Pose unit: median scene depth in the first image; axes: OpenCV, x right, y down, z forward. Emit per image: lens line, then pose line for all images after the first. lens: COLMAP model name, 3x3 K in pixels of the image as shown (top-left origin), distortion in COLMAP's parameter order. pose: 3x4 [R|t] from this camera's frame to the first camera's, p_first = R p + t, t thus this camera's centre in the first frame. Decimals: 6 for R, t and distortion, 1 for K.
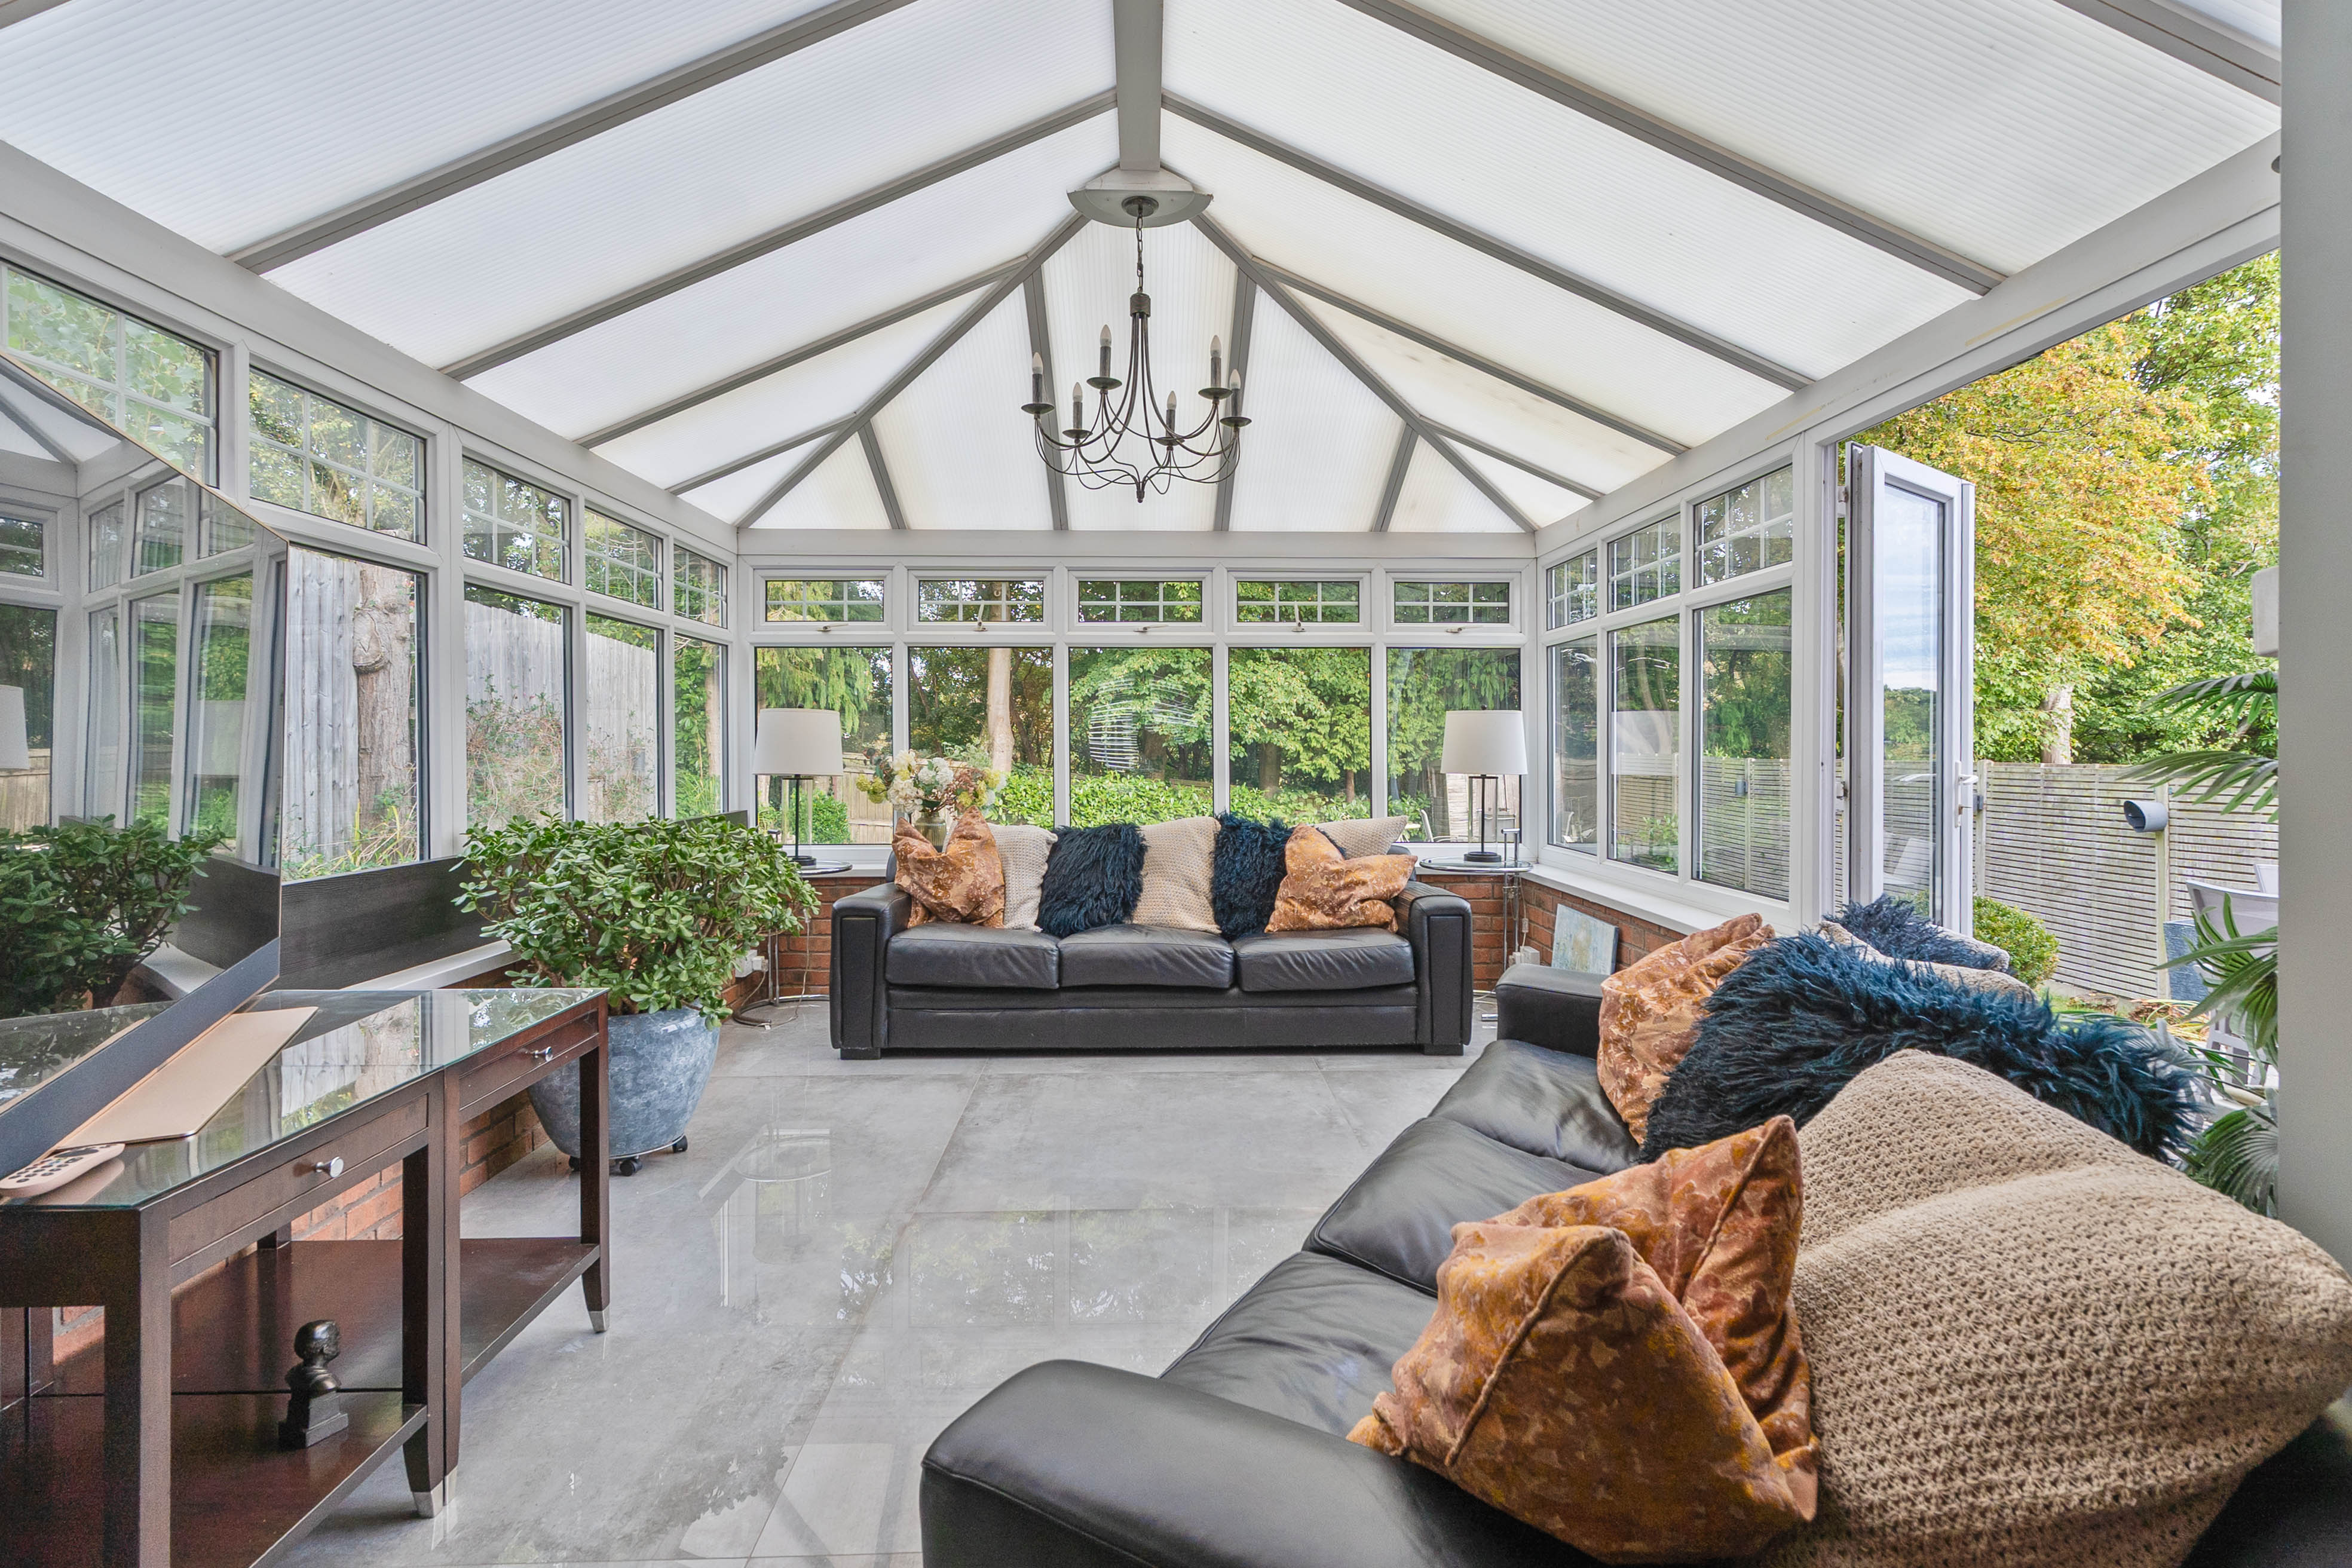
lens RADIAL K [[1143.8, 0, 1180.8], [0, 1143.8, 743.5], [0, 0, 1]] dist [0.001221, -0.000066]
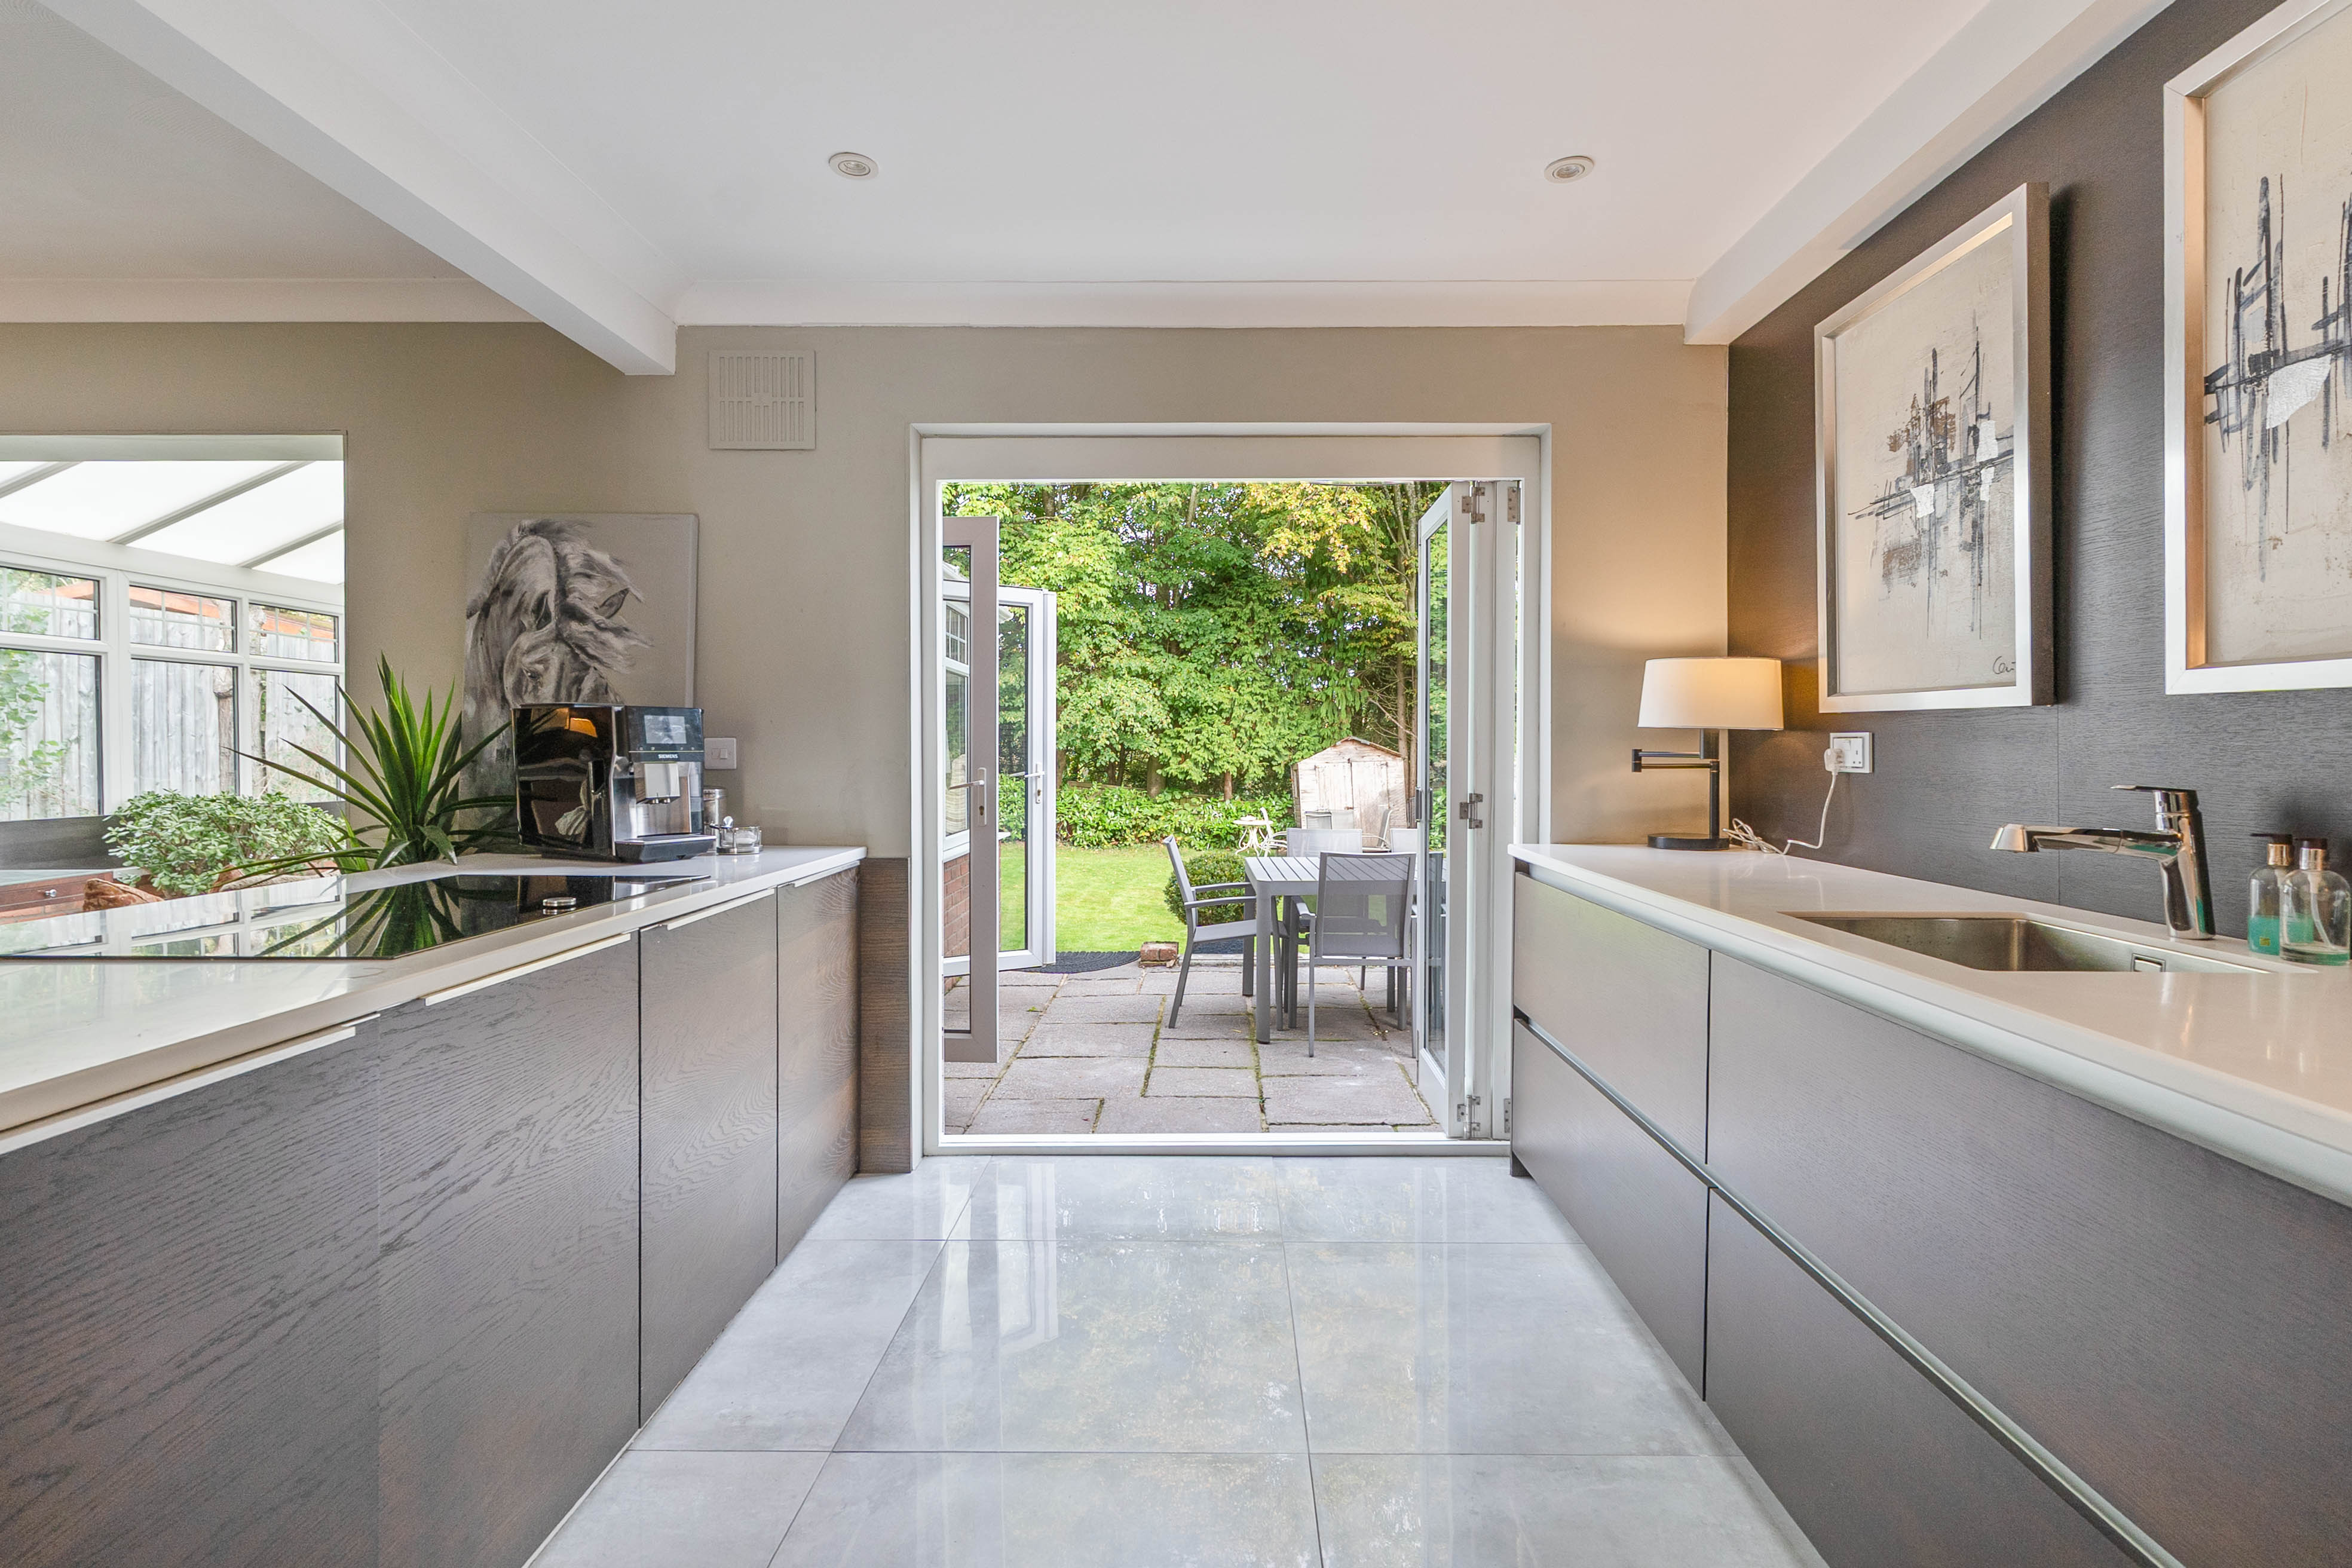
lens RADIAL K [[1142.5, 0, 1220.6], [0, 1142.5, 751.0], [0, 0, 1]] dist [0.000668, -0.000112]
pose [[0.999560, -0.001062, -0.029643, 0.733826], [0.001125, 0.999997, 0.002120, -0.002803], [0.029641, -0.002153, 0.999558, -0.467138]]
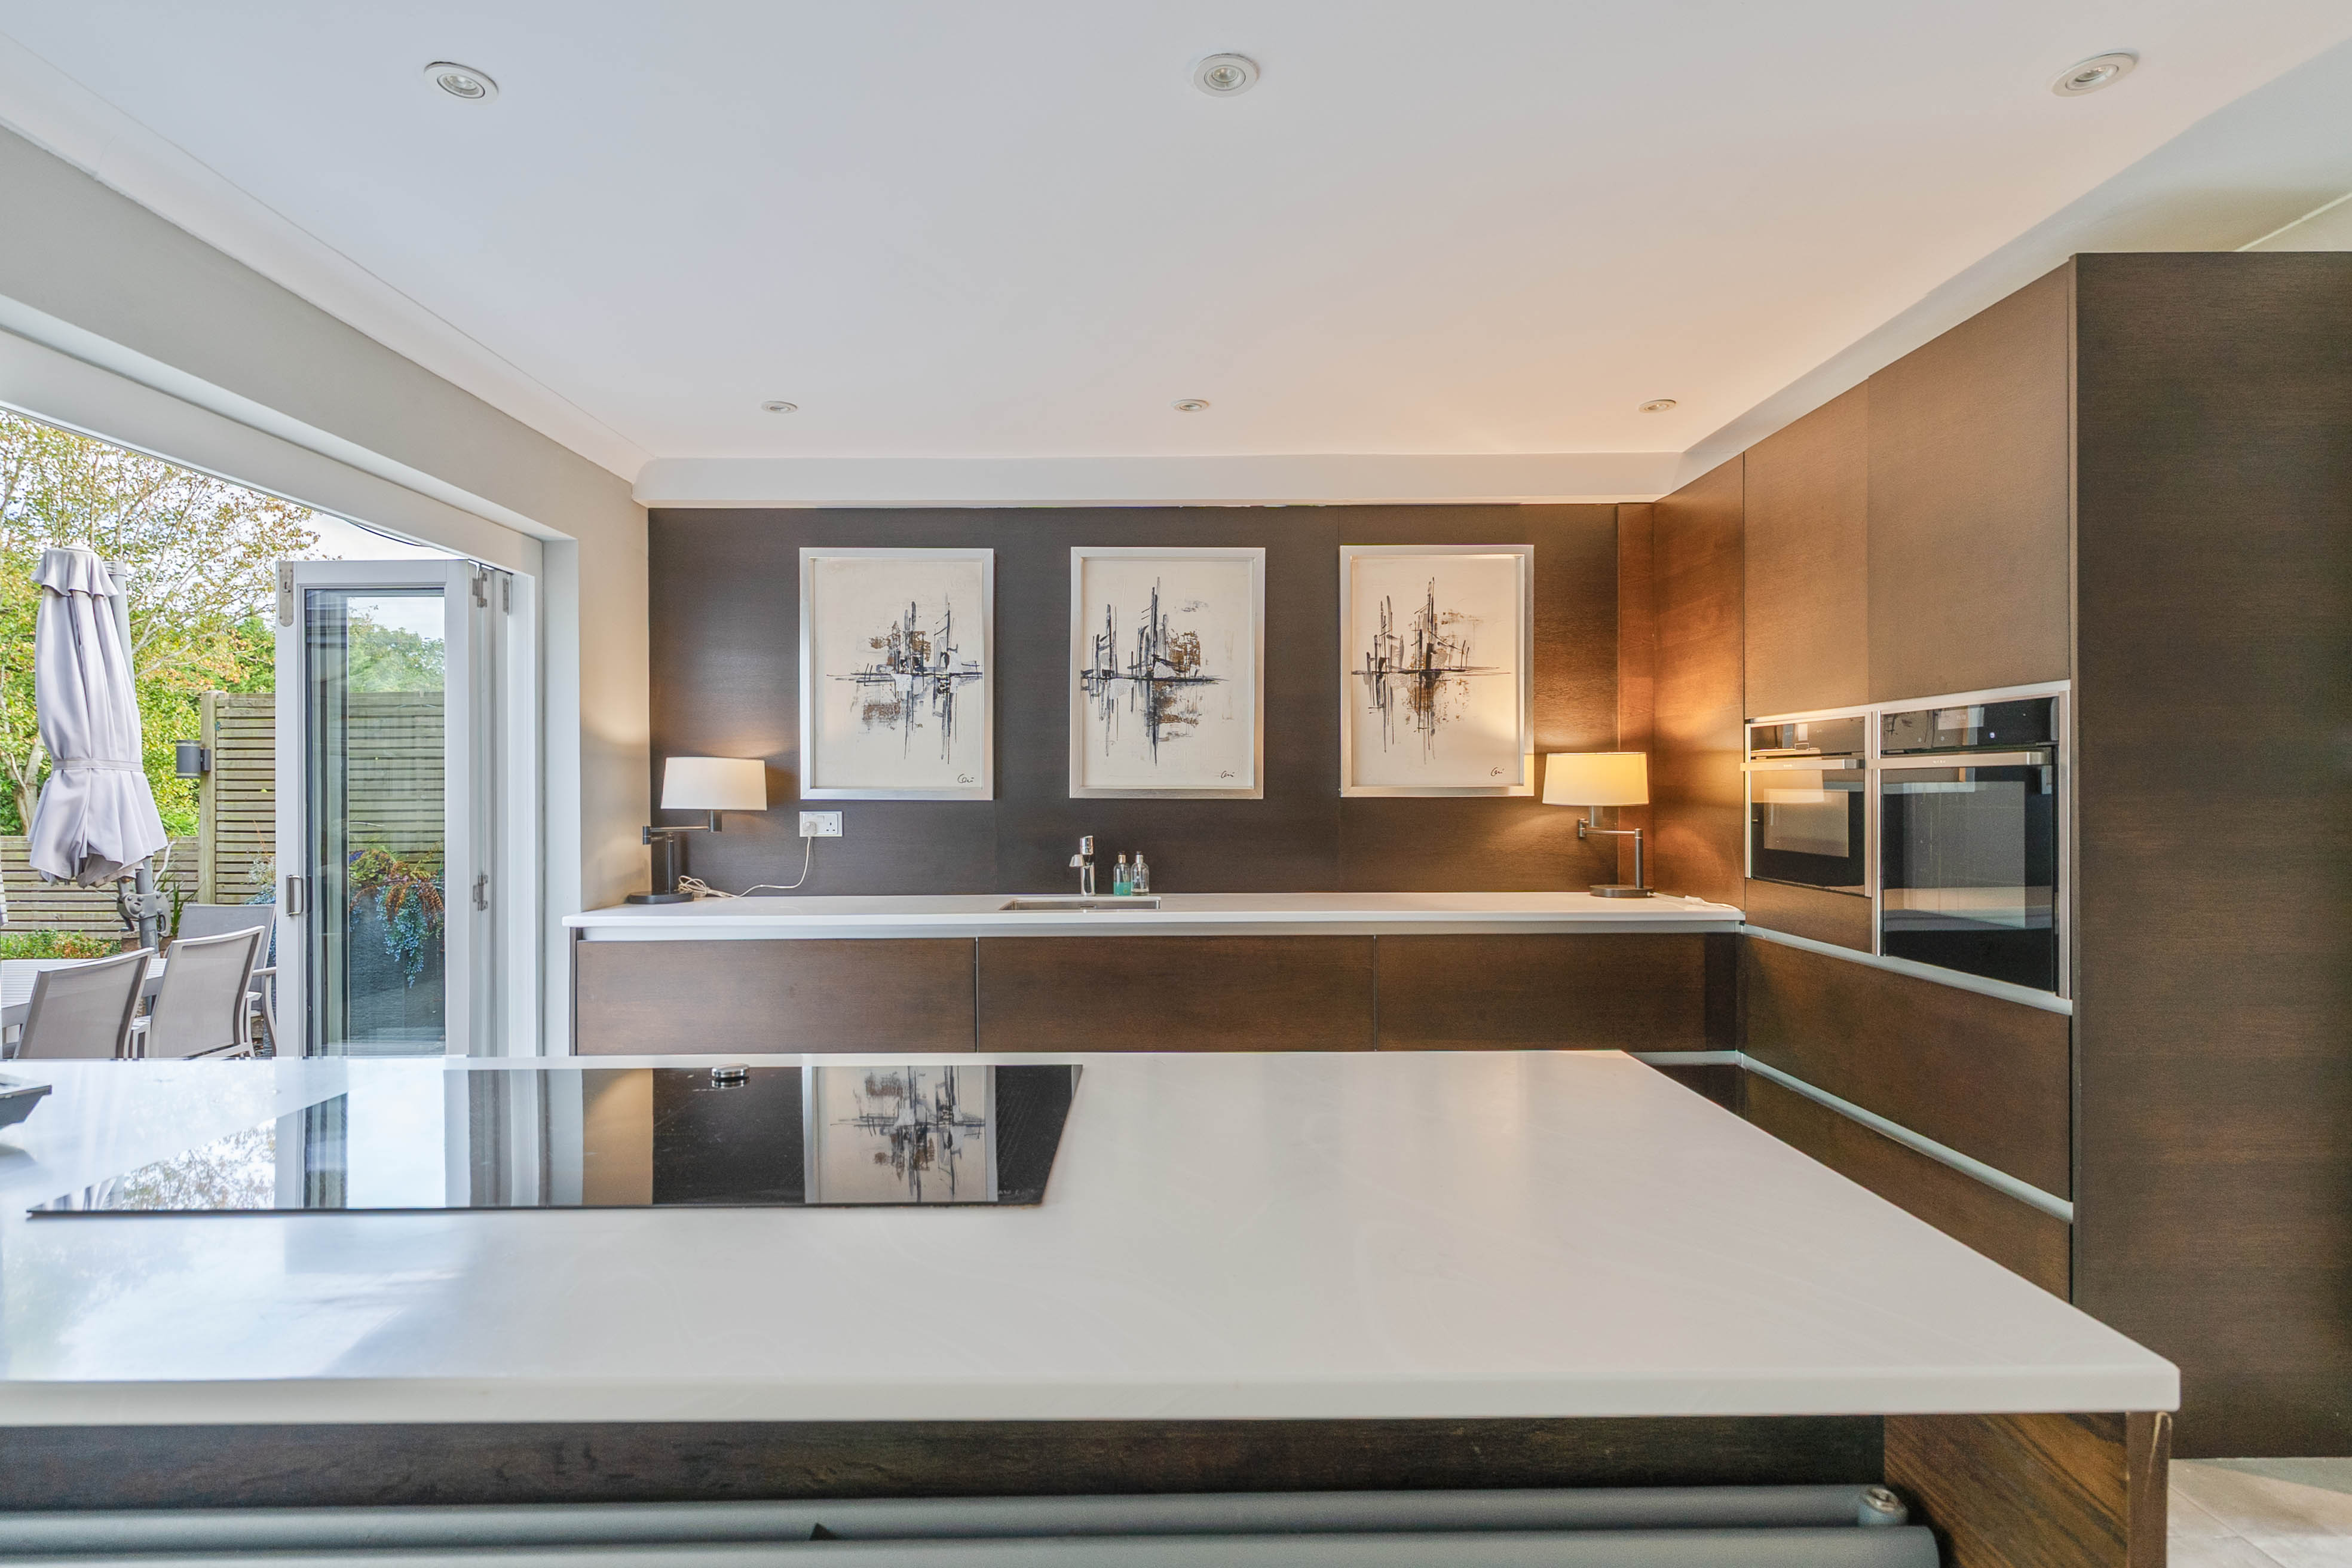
lens RADIAL K [[1144.3, 0, 1168.9], [0, 1144.3, 790.7], [0, 0, 1]] dist [0.003199, 0.000267]
pose [[0.027824, -0.005568, 0.999597, 0.179205], [0.006466, 0.999965, 0.005390, -0.027931], [-0.999592, 0.006314, 0.027859, -0.210810]]
